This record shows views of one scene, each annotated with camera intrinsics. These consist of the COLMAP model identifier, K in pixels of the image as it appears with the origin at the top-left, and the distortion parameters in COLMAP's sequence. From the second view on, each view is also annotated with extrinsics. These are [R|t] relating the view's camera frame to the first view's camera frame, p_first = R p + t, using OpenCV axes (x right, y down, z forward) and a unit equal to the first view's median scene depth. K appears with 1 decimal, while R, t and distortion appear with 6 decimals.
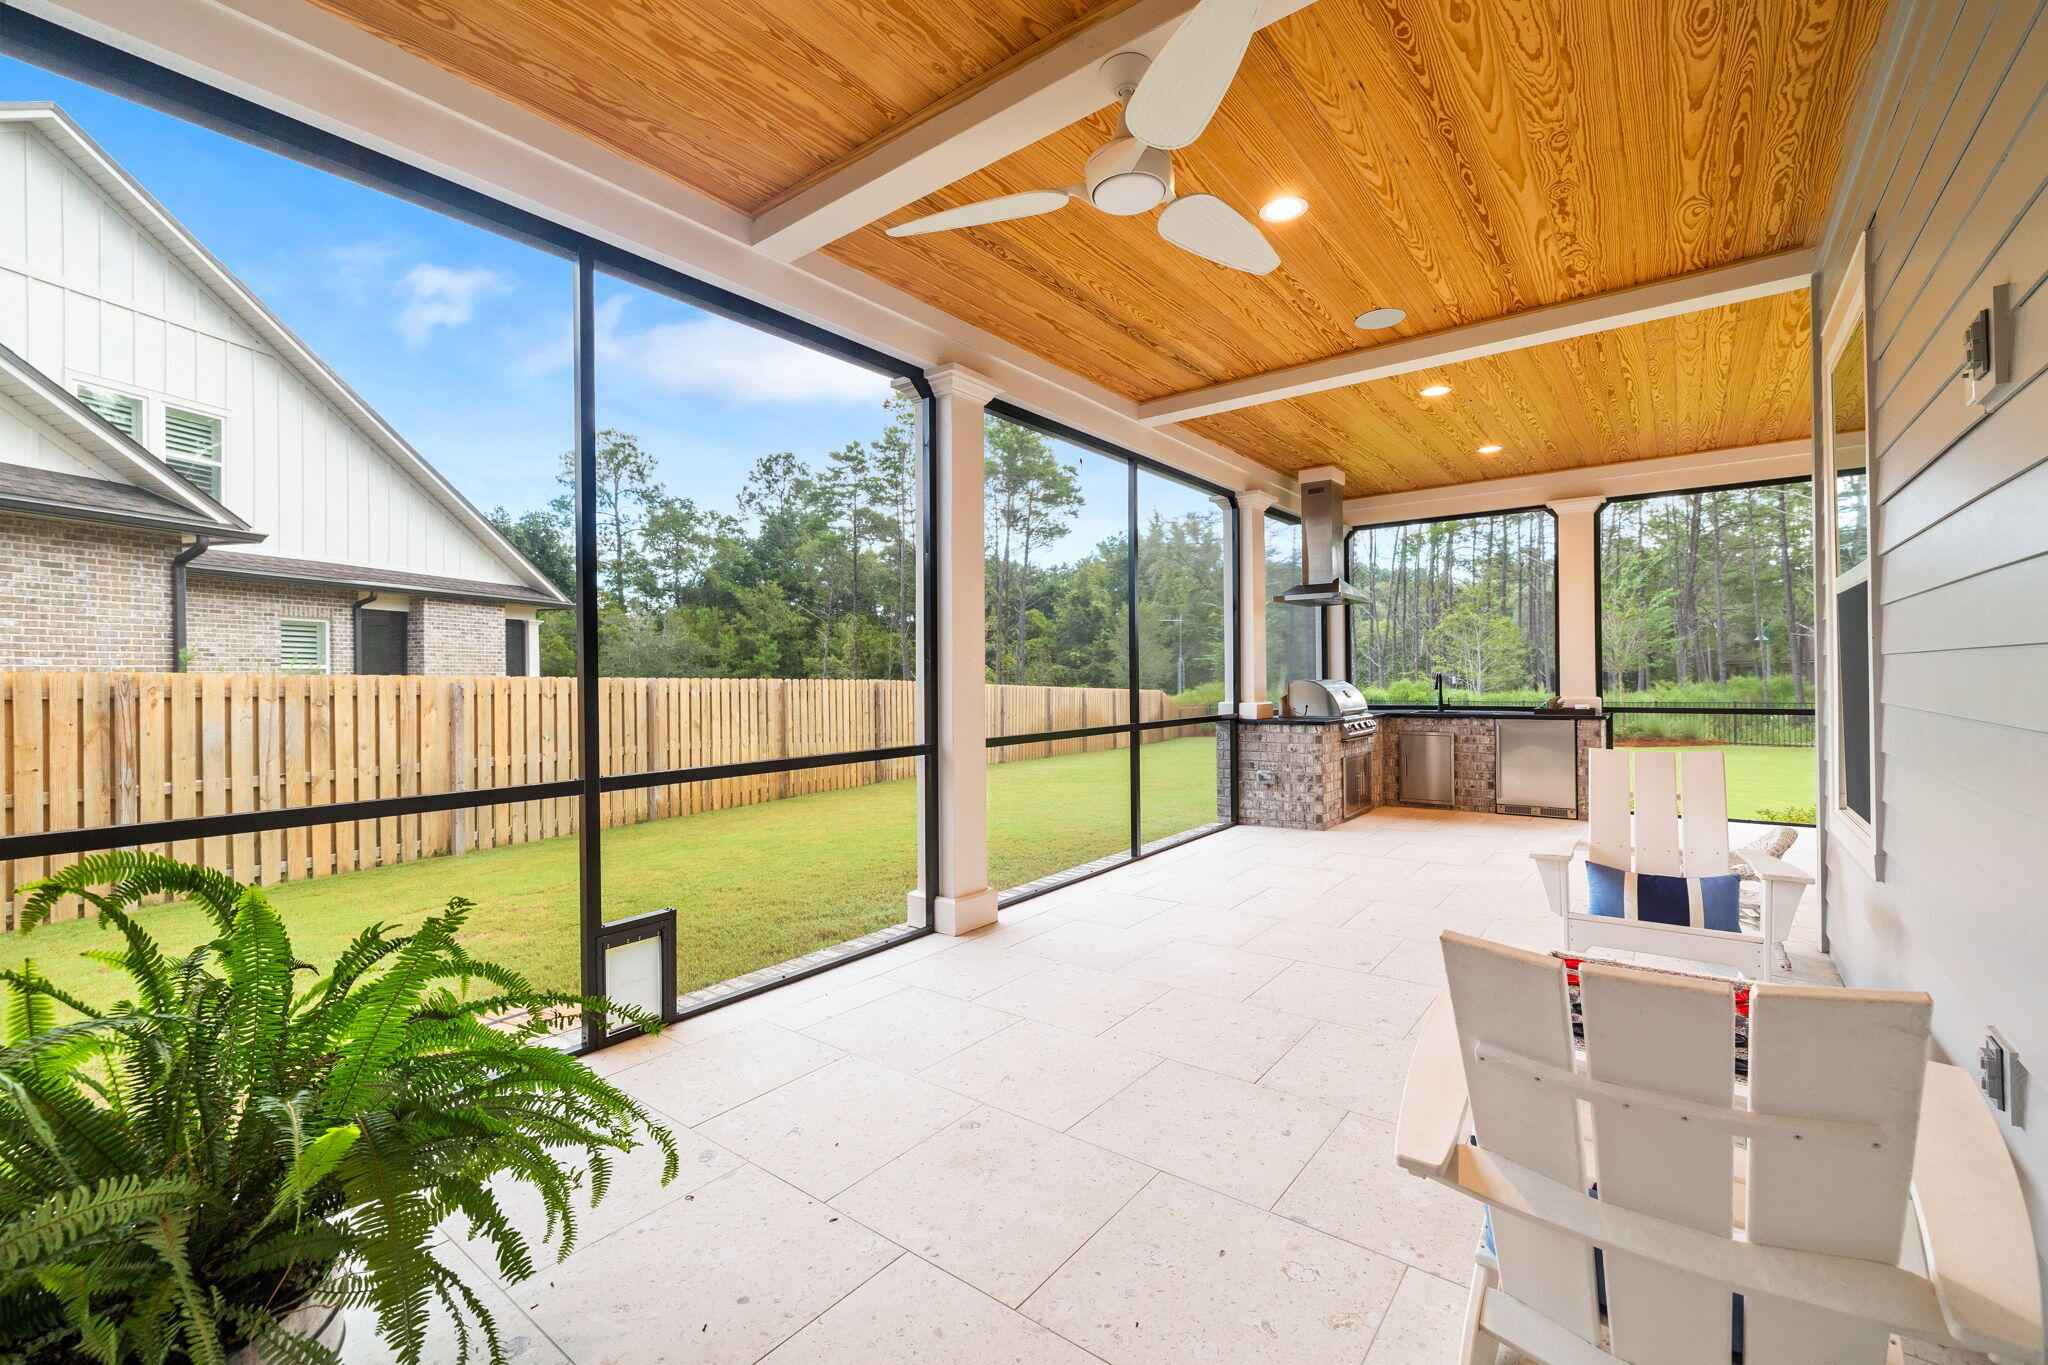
lens RADIAL K [[854.0, 0, 1021.0], [0, 854.0, 674.7], [0, 0, 1]] dist [-0.003218, 0.000357]
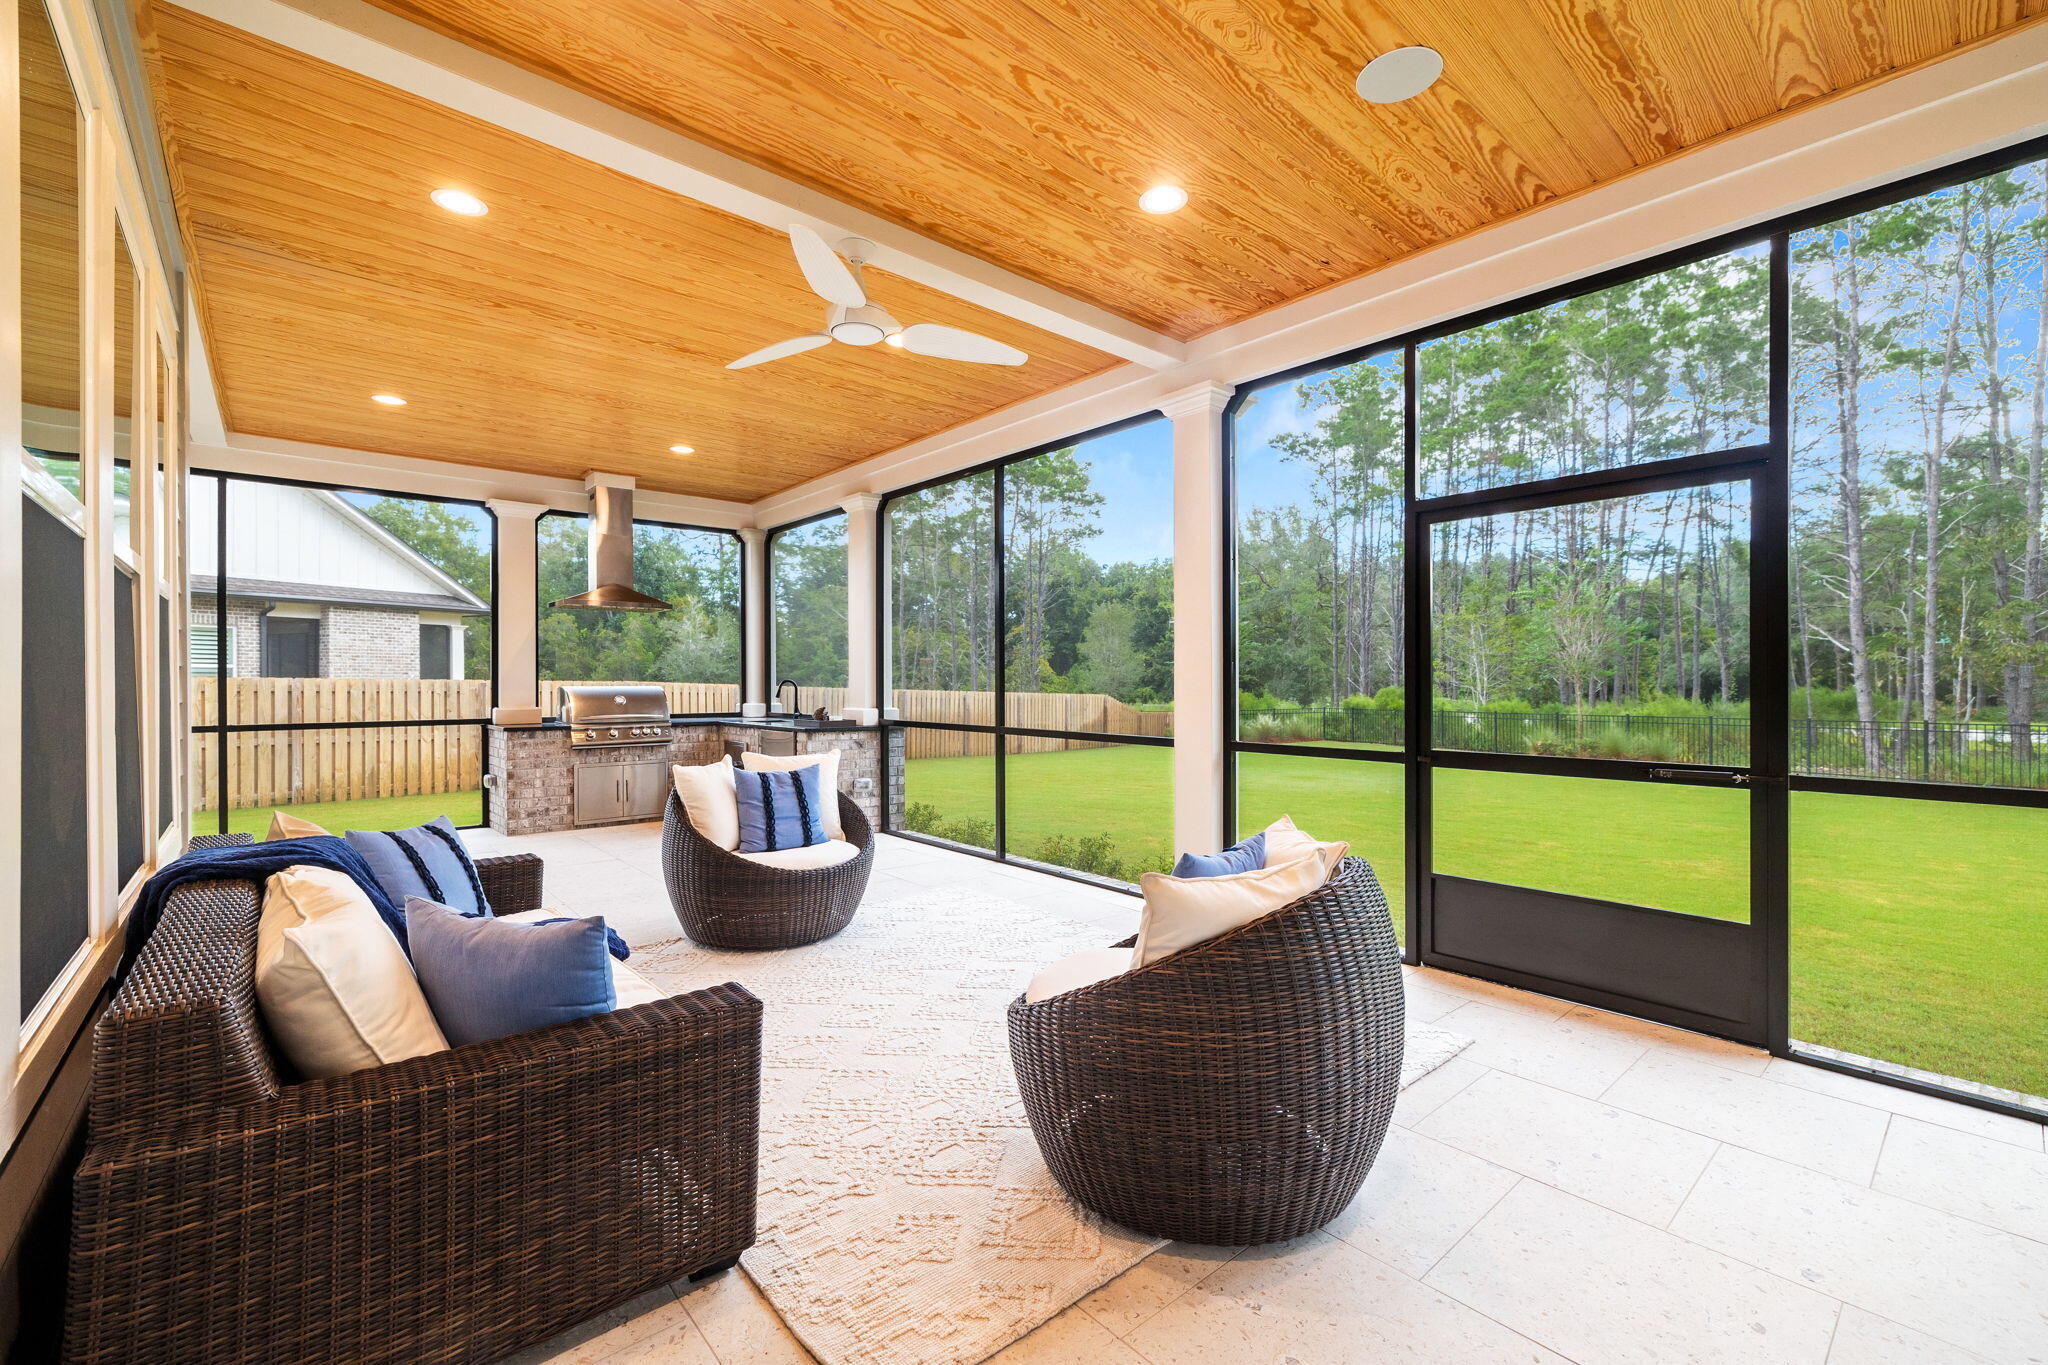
lens RADIAL K [[854.0, 0, 1016.6], [0, 854.0, 681.6], [0, 0, 1]] dist [-0.003218, 0.000357]
pose [[0.980195, 0.009450, -0.197808, 0.333356], [-0.008137, 0.999939, 0.007447, -0.003549], [0.197866, -0.005690, 0.980213, 0.039284]]
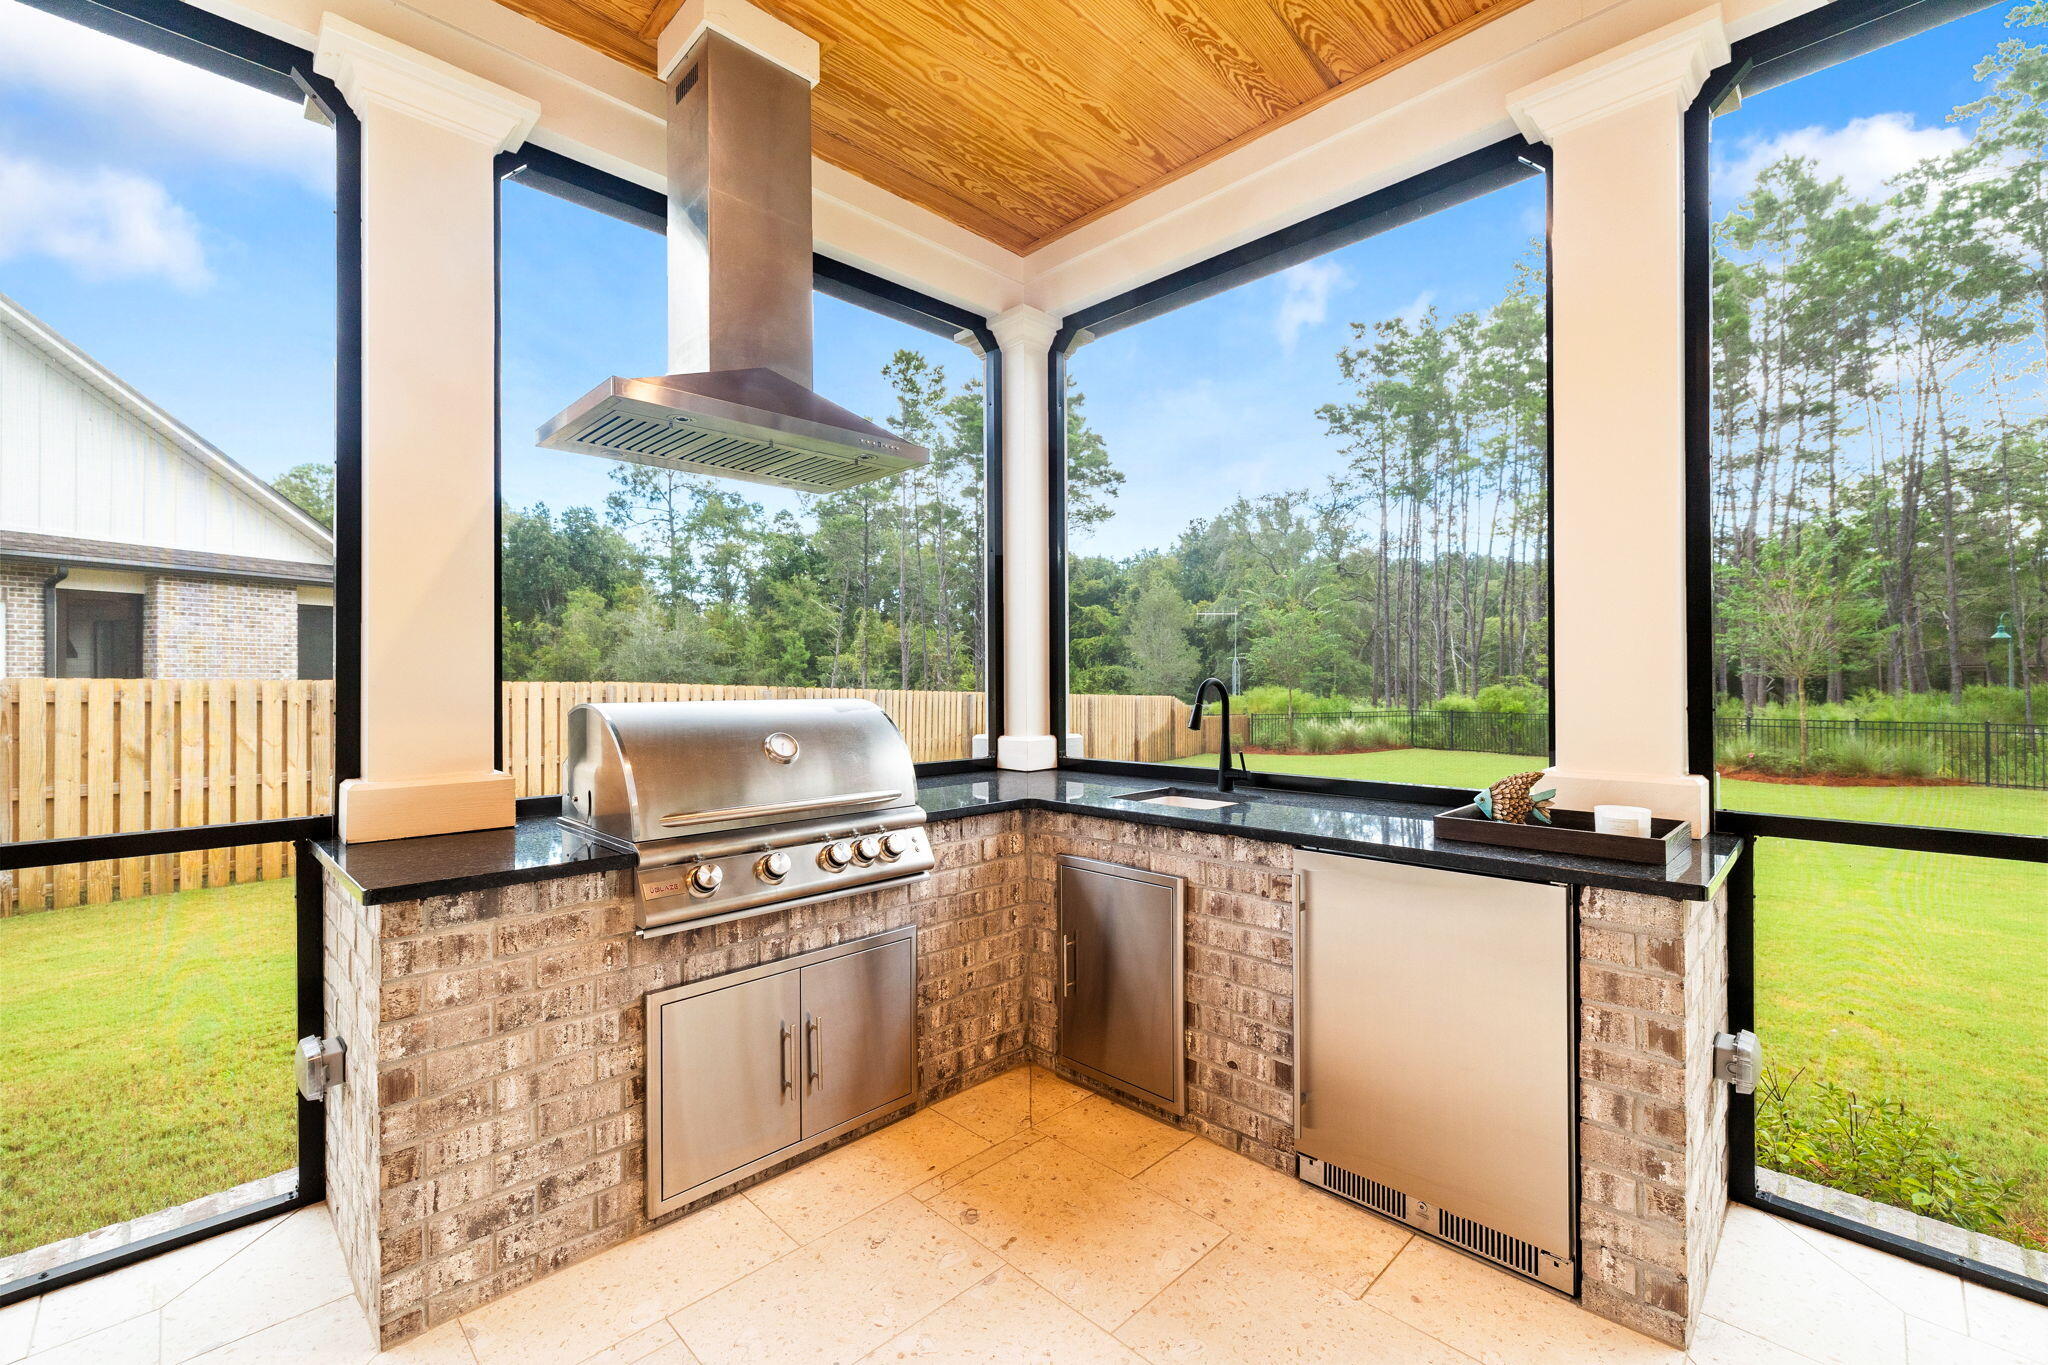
lens RADIAL K [[854.0, 0, 1018.4], [0, 854.0, 674.7], [0, 0, 1]] dist [-0.003218, 0.000357]
pose [[0.991357, 0.006475, -0.131032, 0.163533], [-0.006554, 0.999979, -0.000176, -0.001439], [0.131028, 0.001033, 0.991378, 0.230688]]
